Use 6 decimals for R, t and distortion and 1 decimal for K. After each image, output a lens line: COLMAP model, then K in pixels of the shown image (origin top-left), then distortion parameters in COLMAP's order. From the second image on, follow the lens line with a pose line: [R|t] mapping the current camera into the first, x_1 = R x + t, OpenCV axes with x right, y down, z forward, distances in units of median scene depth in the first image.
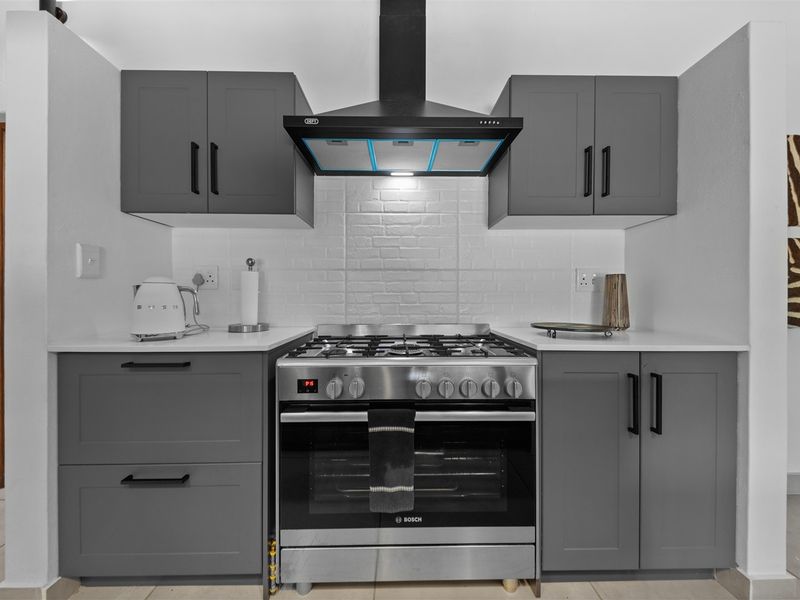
lens RADIAL K [[311.5, 0, 400.4], [0, 311.5, 294.2], [0, 0, 1]] dist [0.002697, -0.001952]
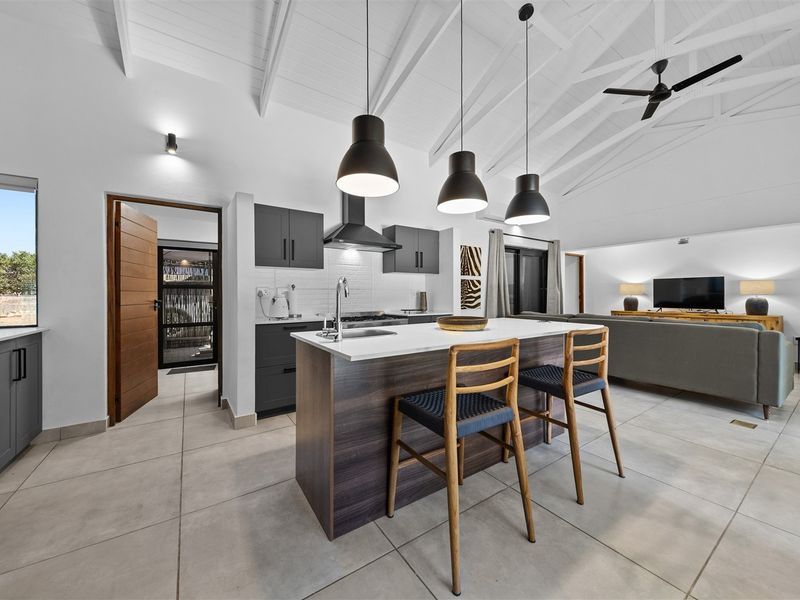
lens RADIAL K [[311.5, 0, 405.3], [0, 311.5, 296.7], [0, 0, 1]] dist [0.002697, -0.001952]
pose [[0.831122, -0.007012, 0.556046, -1.140582], [0.003846, 0.999969, 0.006862, -0.045335], [-0.556077, -0.003564, 0.831123, -1.415098]]
